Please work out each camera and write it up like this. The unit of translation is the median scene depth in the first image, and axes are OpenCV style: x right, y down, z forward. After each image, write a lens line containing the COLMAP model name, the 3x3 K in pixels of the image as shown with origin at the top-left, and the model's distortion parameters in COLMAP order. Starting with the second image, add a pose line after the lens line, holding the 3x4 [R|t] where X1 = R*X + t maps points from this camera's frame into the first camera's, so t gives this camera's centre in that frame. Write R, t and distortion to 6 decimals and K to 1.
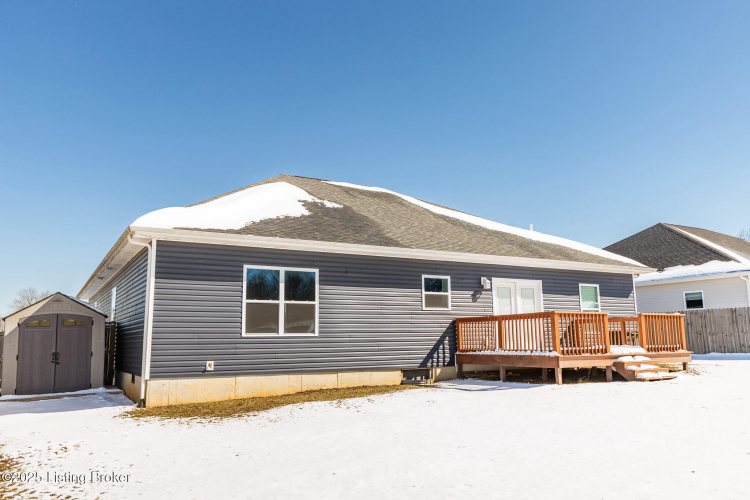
lens RADIAL K [[582.9, 0, 375.0], [0, 582.9, 250.0], [0, 0, 1]] dist [-0.001752, 0.000569]
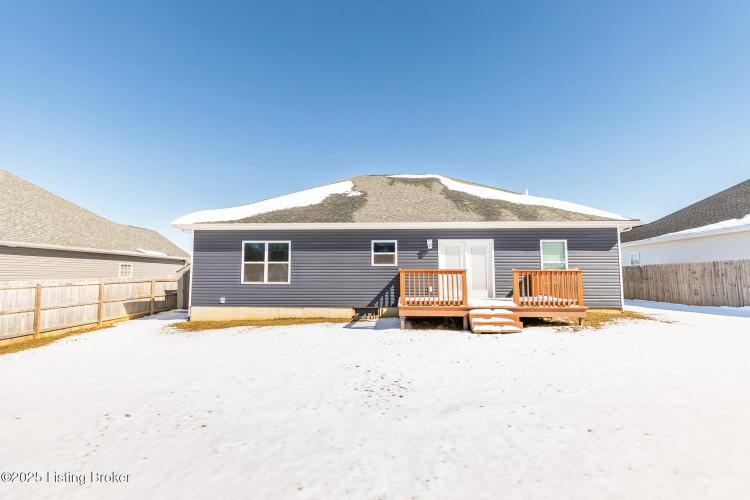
lens RADIAL K [[369.6, 0, 375.0], [0, 369.6, 250.0], [0, 0, 1]] dist [0.000021, -0.000017]
pose [[0.835930, -0.025647, -0.548237, 0.592553], [0.072549, 0.995305, 0.064060, 0.009976], [0.544020, -0.093324, 0.833866, 0.287083]]
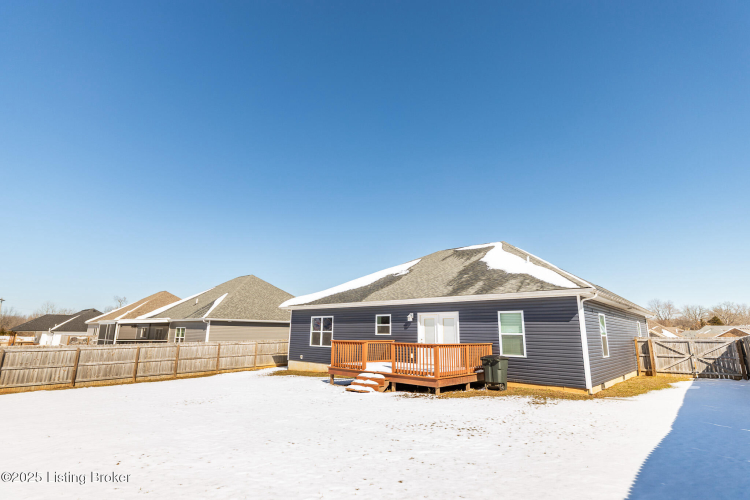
lens RADIAL K [[369.6, 0, 375.0], [0, 369.6, 250.0], [0, 0, 1]] dist [0.000021, -0.000017]
pose [[0.312978, -0.190779, -0.930402, 1.227271], [0.130577, 0.978959, -0.156811, 0.026503], [0.940741, -0.072410, 0.331304, 0.667197]]
